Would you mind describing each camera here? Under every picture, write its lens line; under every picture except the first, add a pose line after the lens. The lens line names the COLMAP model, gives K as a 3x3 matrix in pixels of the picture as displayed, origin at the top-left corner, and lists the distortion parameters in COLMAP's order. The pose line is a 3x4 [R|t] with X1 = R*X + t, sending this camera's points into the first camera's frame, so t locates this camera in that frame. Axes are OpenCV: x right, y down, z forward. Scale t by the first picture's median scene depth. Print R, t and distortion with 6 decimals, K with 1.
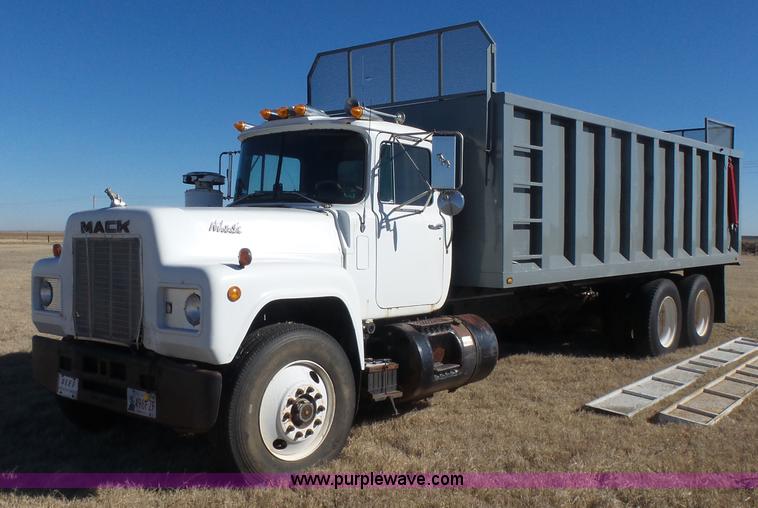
lens RADIAL K [[739.7, 0, 415.1], [0, 739.7, 282.7], [0, 0, 1]] dist [0.005385, 0.000000]
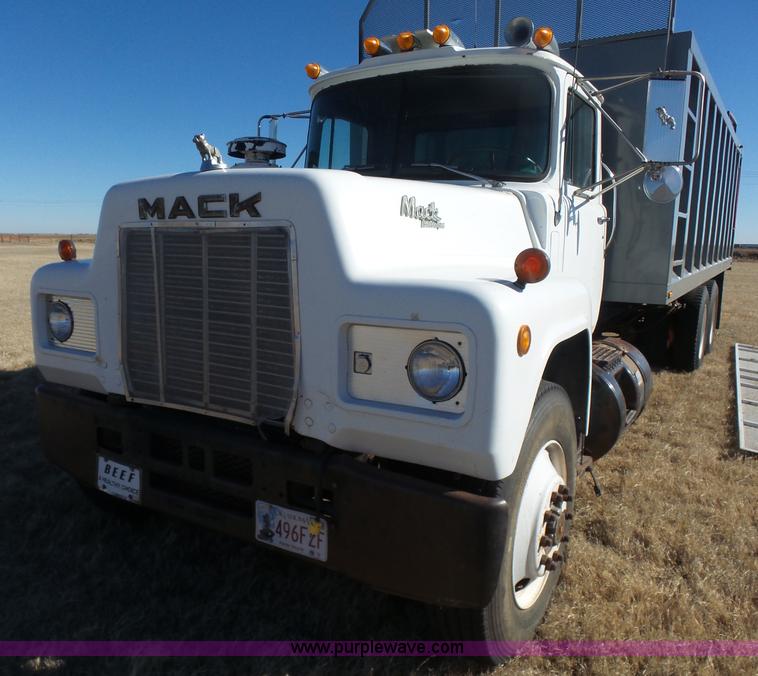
lens RADIAL K [[628.8, 0, 351.1], [0, 628.8, 350.2], [0, 0, 1]] dist [-0.004580, -0.007521]
pose [[0.994672, -0.009349, 0.102668, -0.328967], [-0.001971, 0.993973, 0.109606, -0.020103], [-0.103074, -0.109224, 0.988659, 0.483076]]
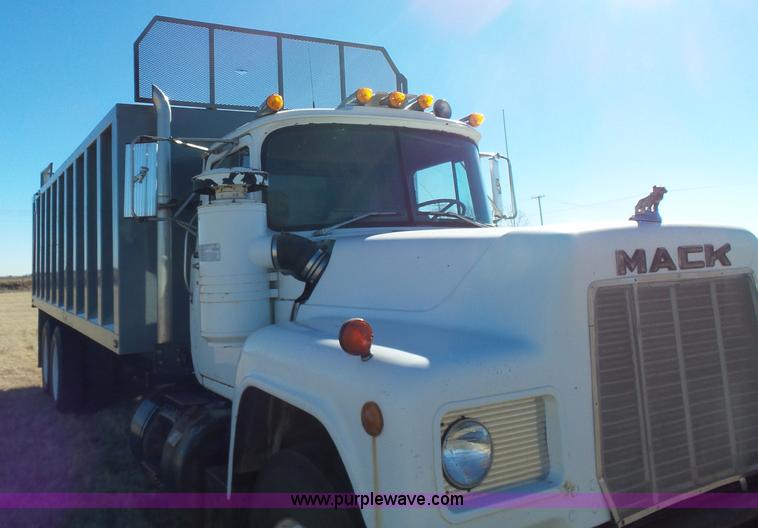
lens RADIAL K [[656.1, 0, 296.7], [0, 656.1, 182.8], [0, 0, 1]] dist [-0.004583, -0.008076]
pose [[0.423859, 0.088272, 0.901416, -0.881618], [0.108147, 0.983187, -0.147132, -0.082450], [-0.899248, 0.159849, 0.407187, 0.970243]]
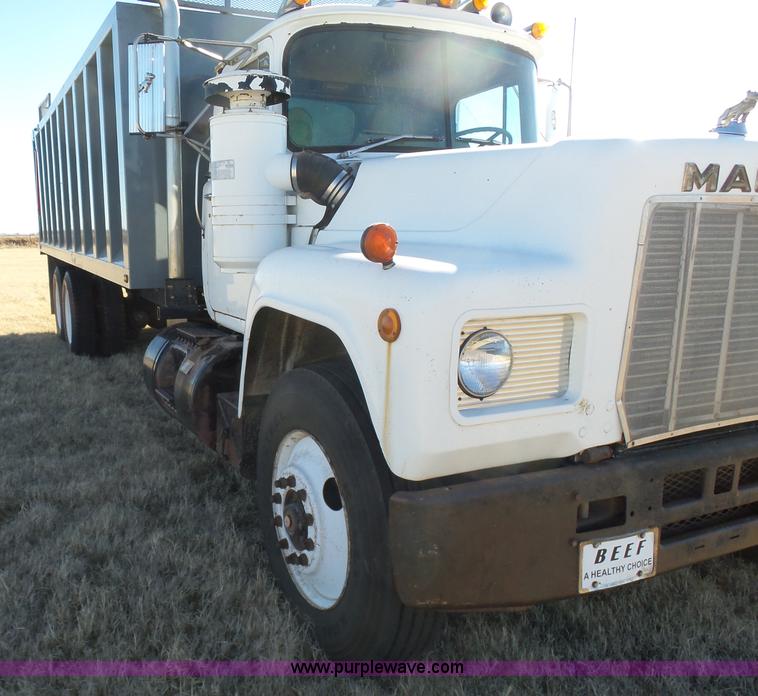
lens RADIAL K [[688.9, 0, 268.7], [0, 688.9, 381.8], [0, 0, 1]] dist [-0.008881, 0.000000]
pose [[0.482552, -0.193325, 0.854265, -0.876619], [0.068825, 0.980690, 0.183059, -0.047118], [-0.873159, -0.029541, 0.486539, 0.977432]]
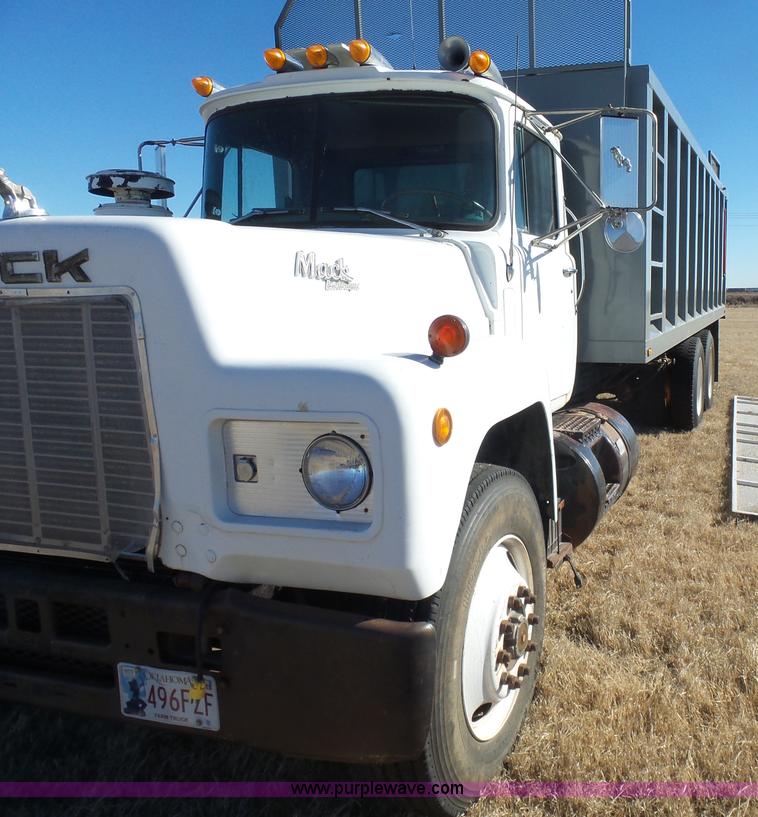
lens RADIAL K [[742.5, 0, 546.5], [0, 742.5, 411.5], [0, 0, 1]] dist [-0.008881, 0.000000]
pose [[0.923487, -0.073572, 0.376508, -0.281682], [0.037358, 0.994020, 0.102607, -0.027534], [-0.381805, -0.080691, 0.920714, 0.486418]]
